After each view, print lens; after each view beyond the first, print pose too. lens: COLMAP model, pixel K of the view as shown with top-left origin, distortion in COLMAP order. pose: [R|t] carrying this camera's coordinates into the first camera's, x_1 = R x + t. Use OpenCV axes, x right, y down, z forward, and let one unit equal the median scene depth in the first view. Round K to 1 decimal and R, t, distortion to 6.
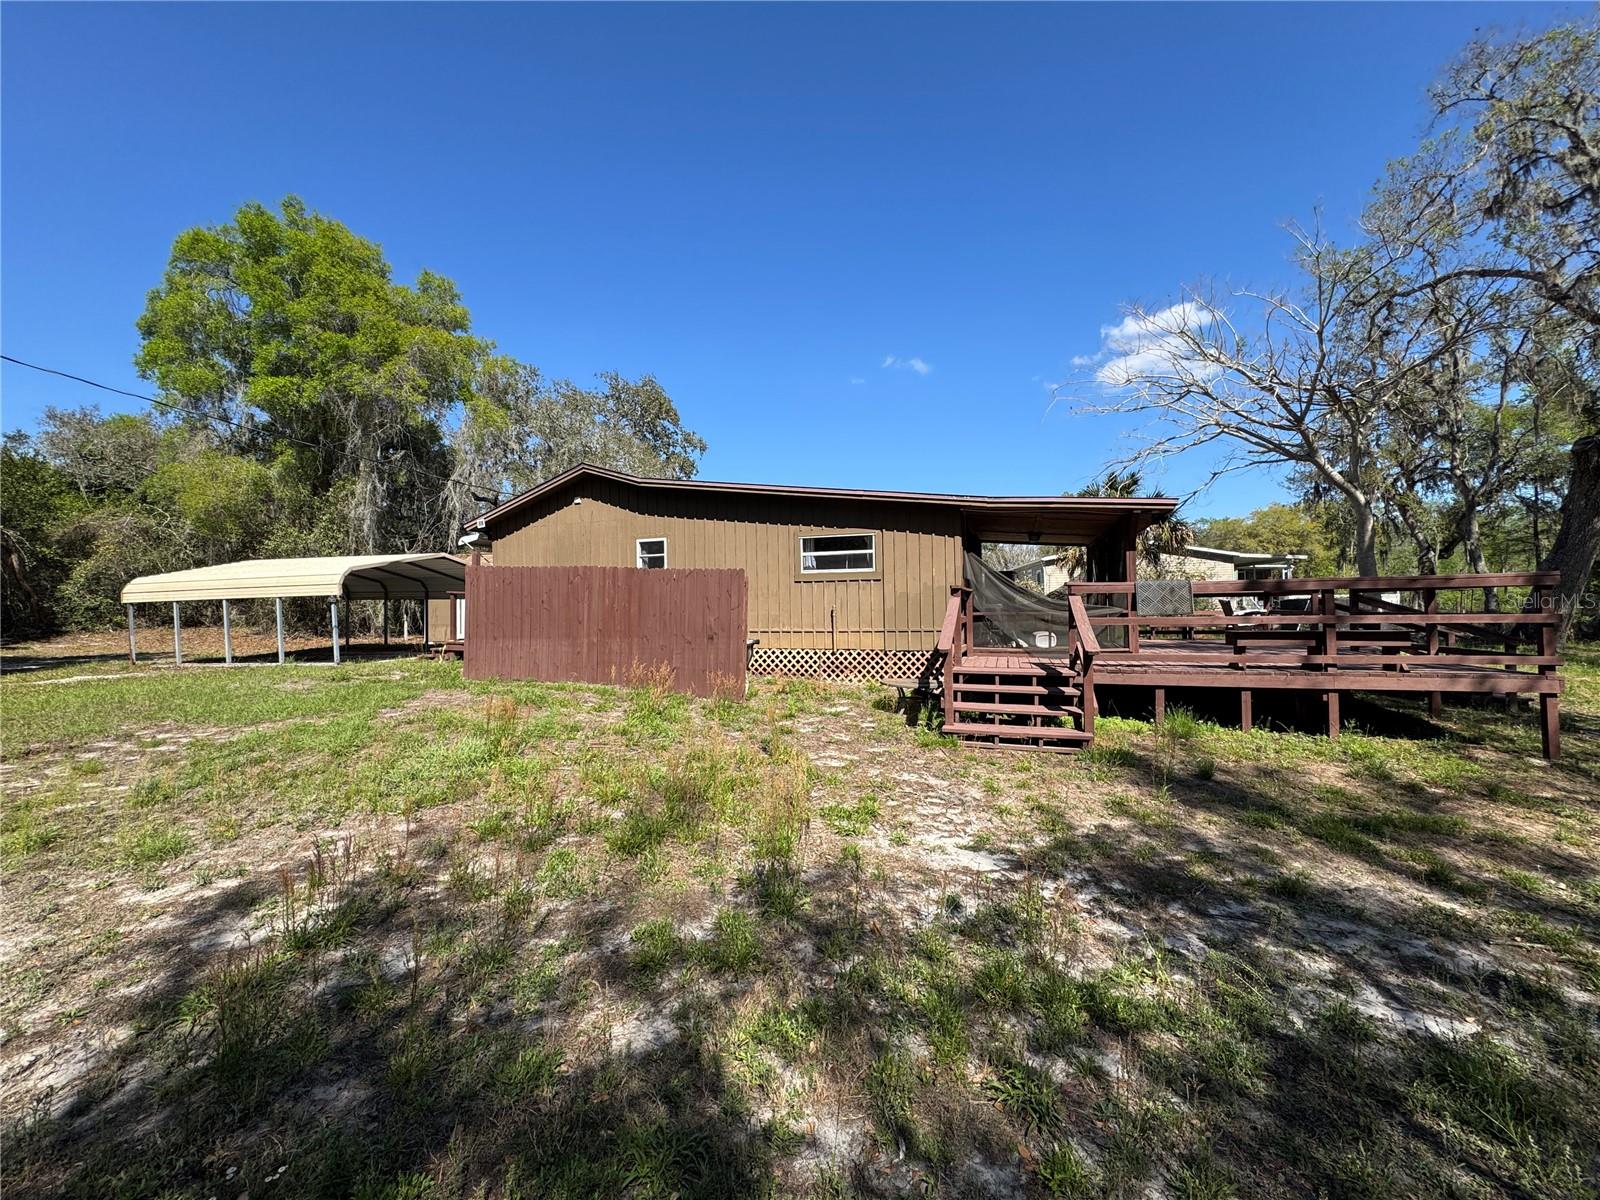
lens RADIAL K [[638.1, 0, 800.0], [0, 638.1, 600.0], [0, 0, 1]] dist [-0.000980, 0.000371]
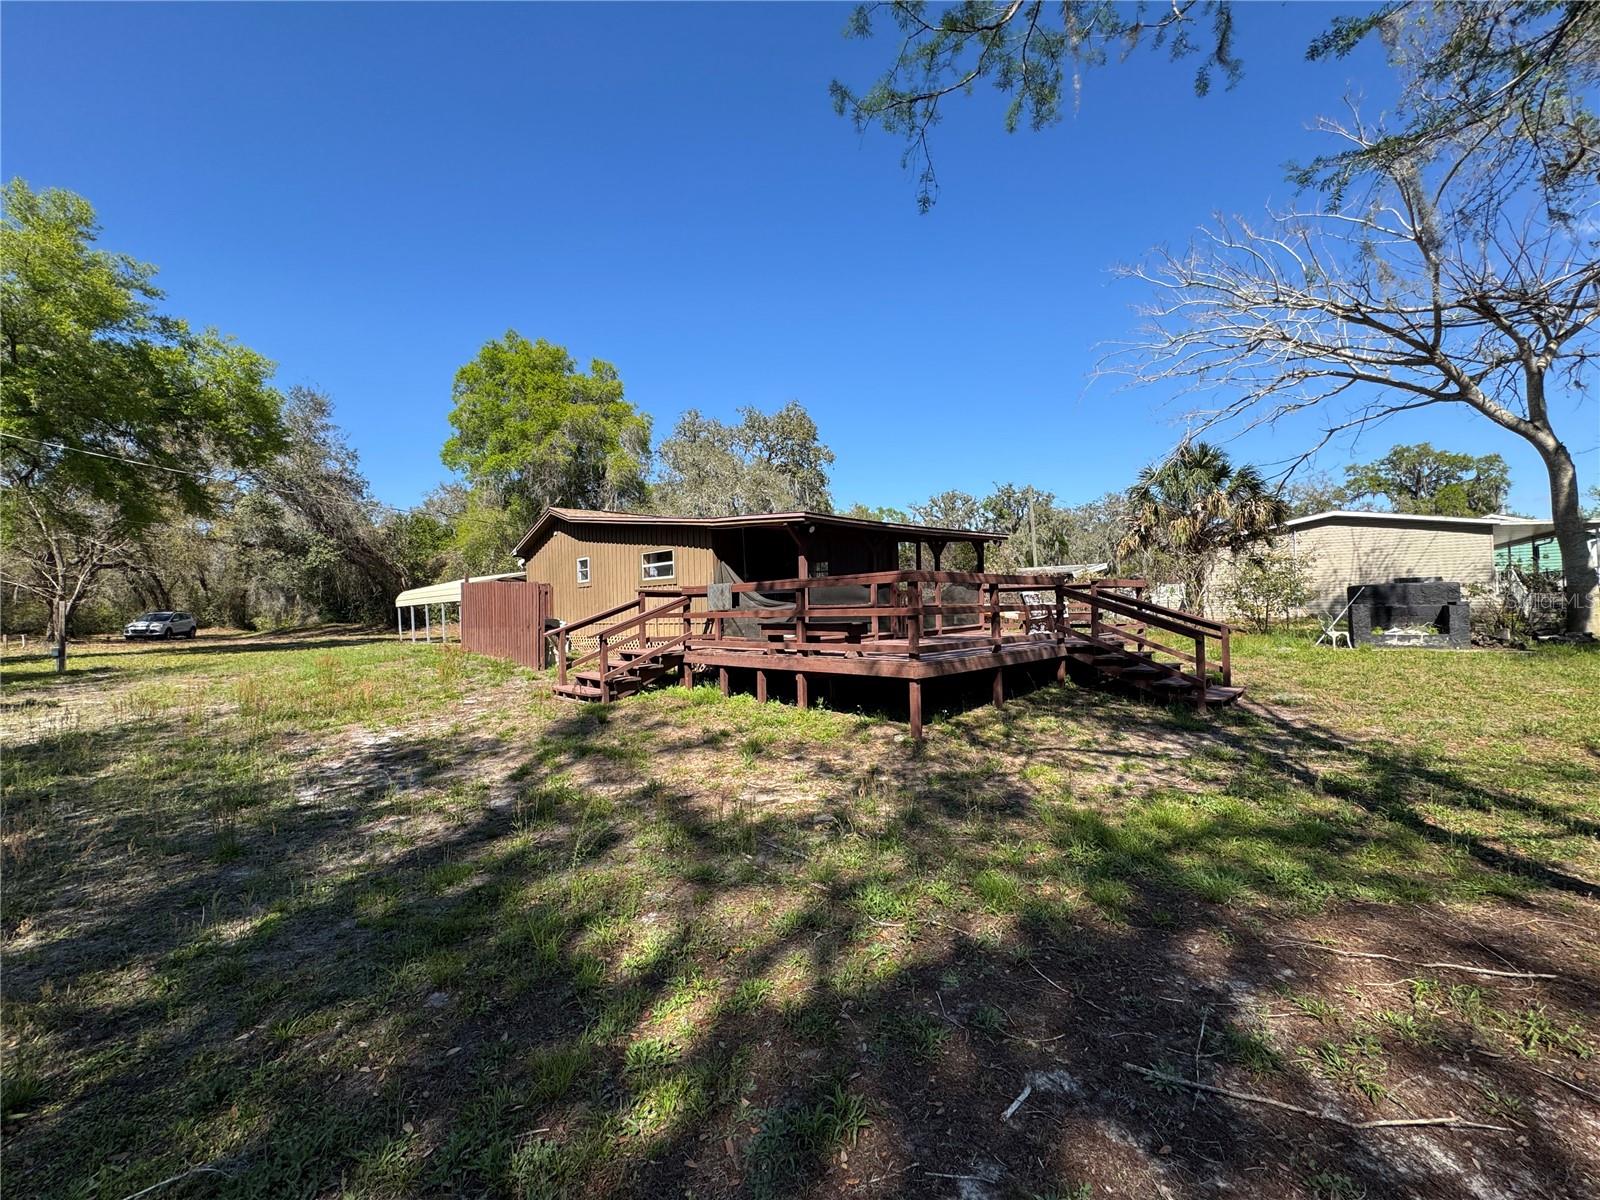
lens RADIAL K [[638.1, 0, 800.0], [0, 638.1, 600.0], [0, 0, 1]] dist [-0.000980, 0.000371]
pose [[0.893059, -0.015578, -0.449671, 1.194416], [0.018673, 0.999823, 0.002447, 0.003172], [0.449553, -0.010582, 0.893191, -0.060585]]
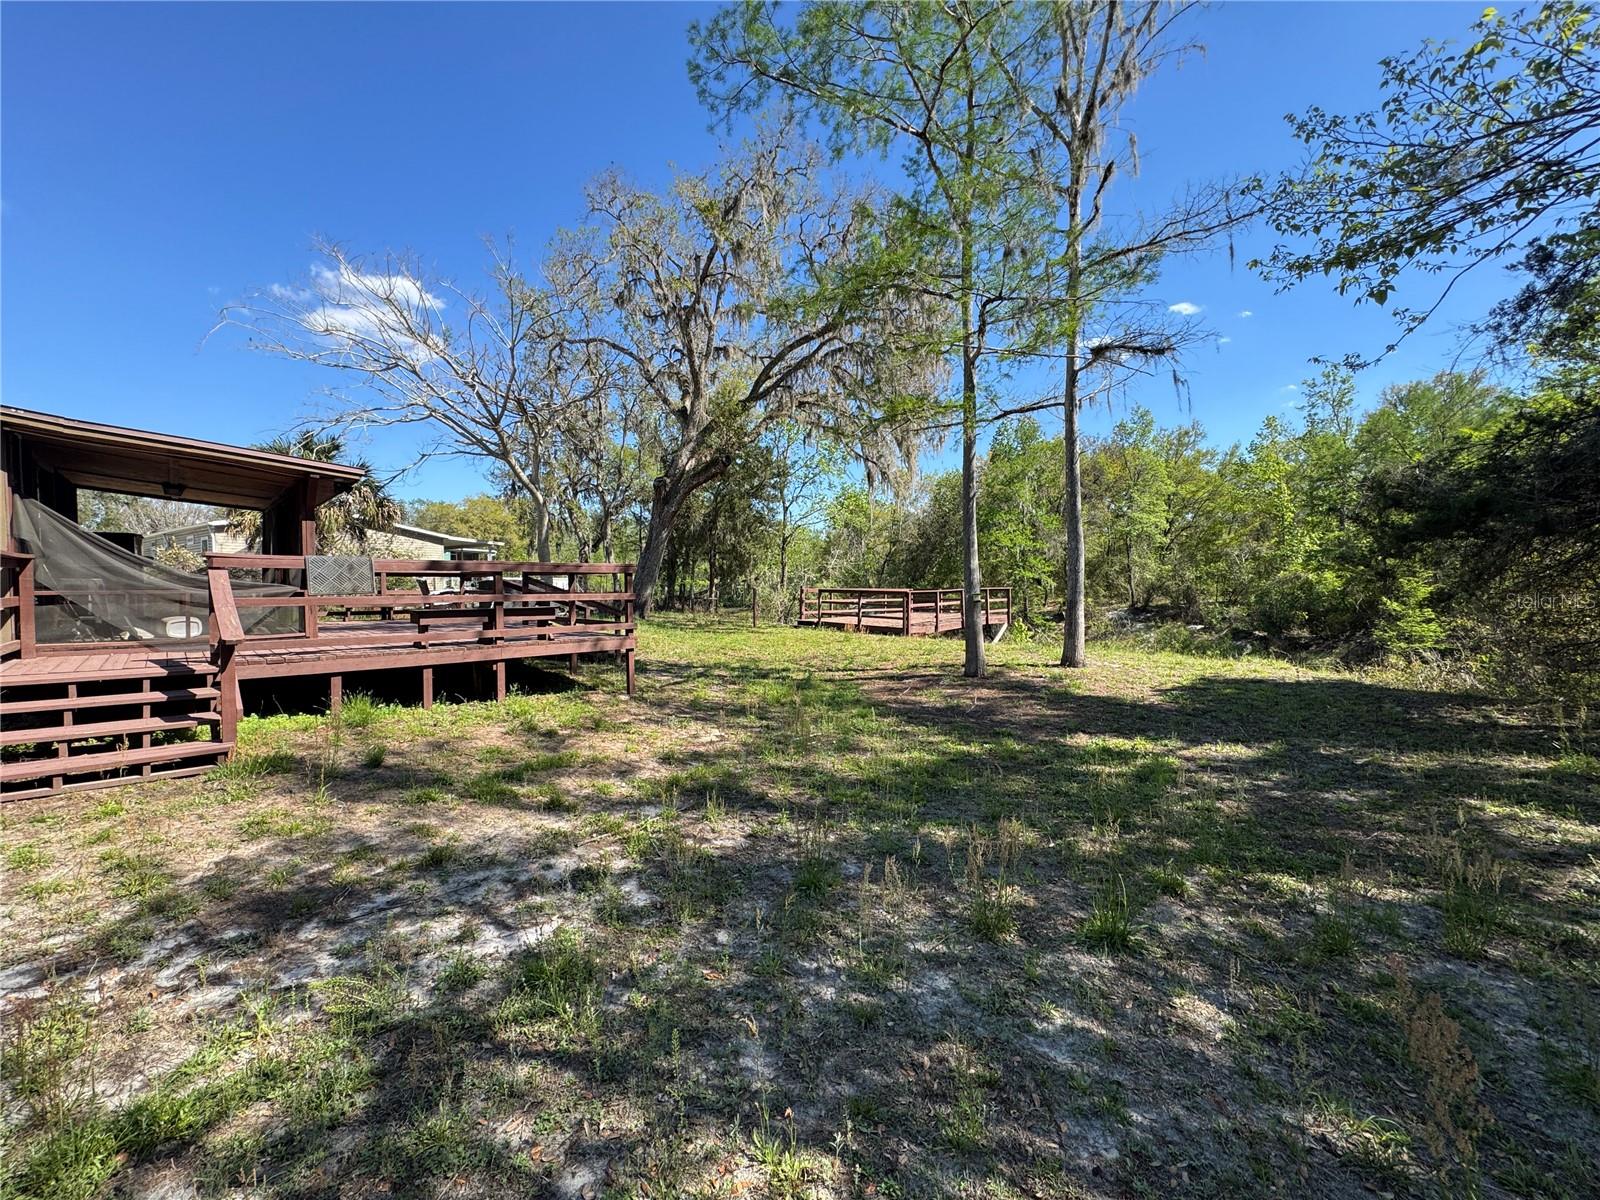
lens RADIAL K [[638.1, 0, 800.0], [0, 638.1, 600.0], [0, 0, 1]] dist [-0.000980, 0.000371]
pose [[0.454603, -0.008964, 0.890649, 0.056073], [-0.019094, 0.999621, 0.019807, 0.001157], [-0.890490, -0.026011, 0.454260, 0.008149]]
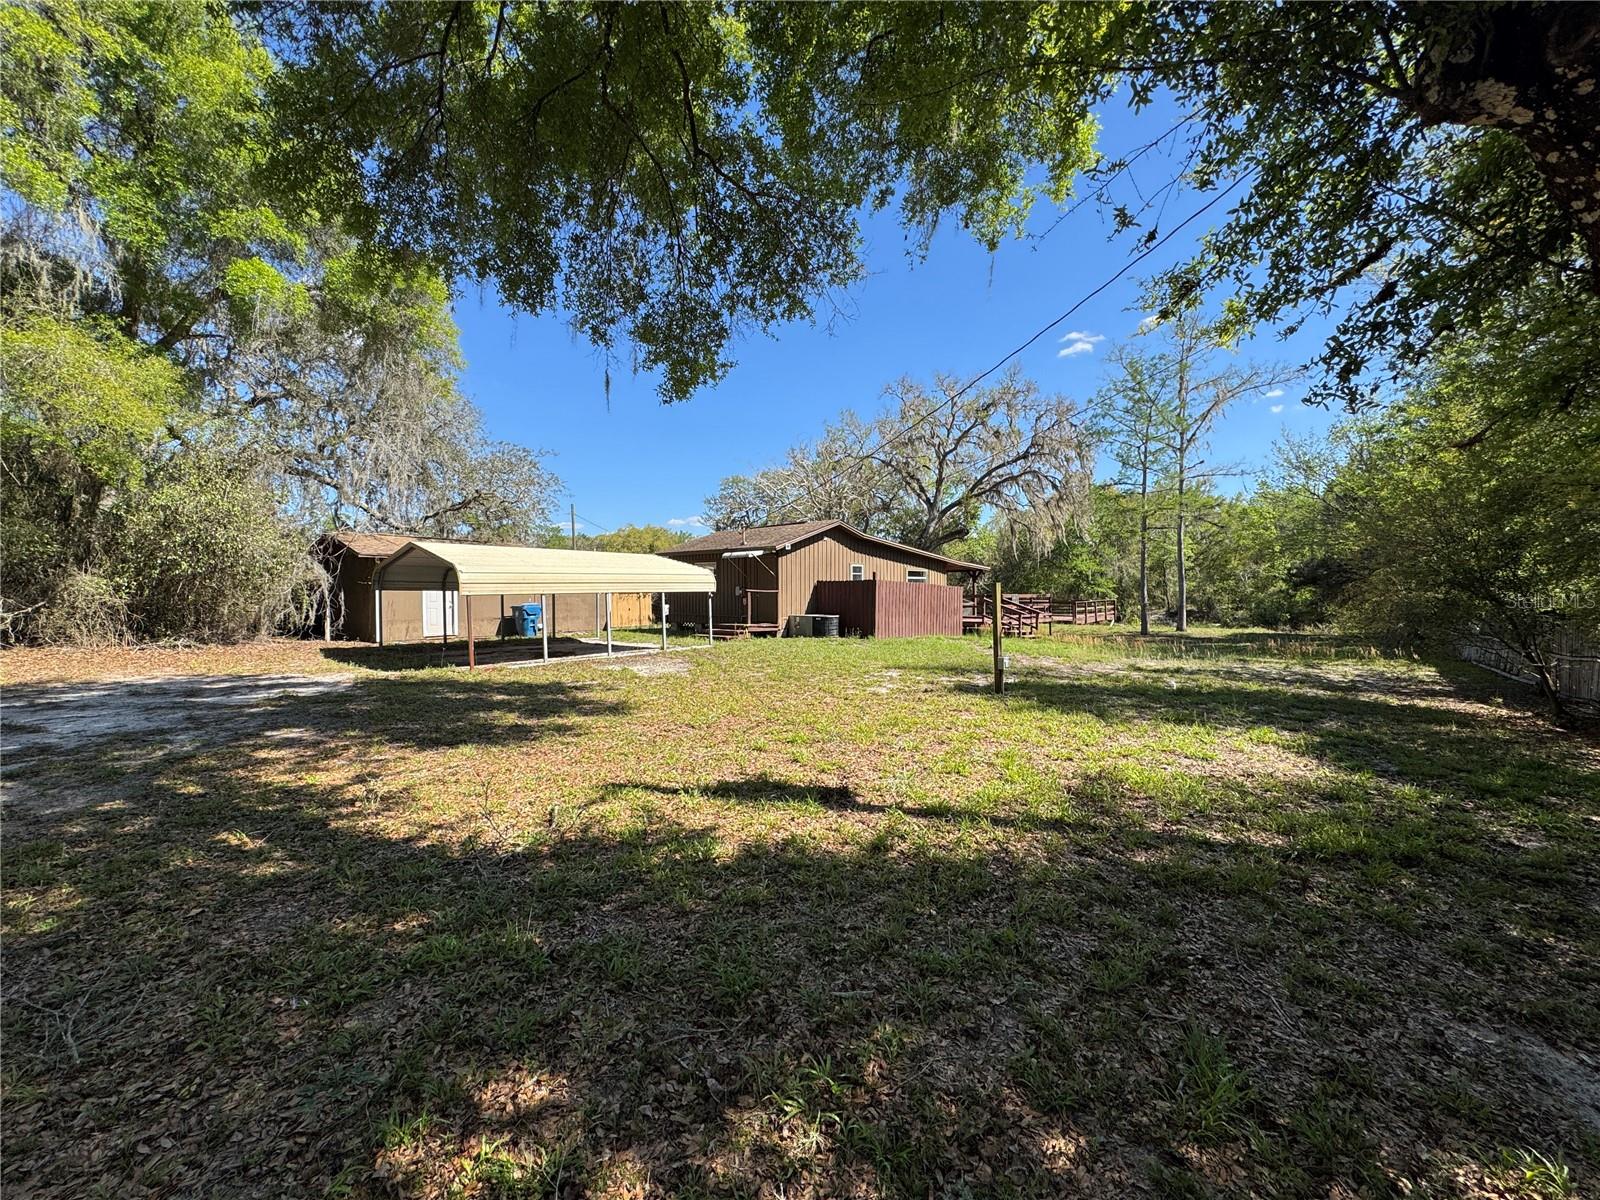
lens RADIAL K [[638.1, 0, 800.0], [0, 638.1, 600.0], [0, 0, 1]] dist [-0.000980, 0.000371]
pose [[0.456736, 0.002299, 0.889599, -2.867486], [-0.015635, 0.999863, 0.005444, -0.000033], [-0.889465, -0.016395, 0.456710, 0.419901]]
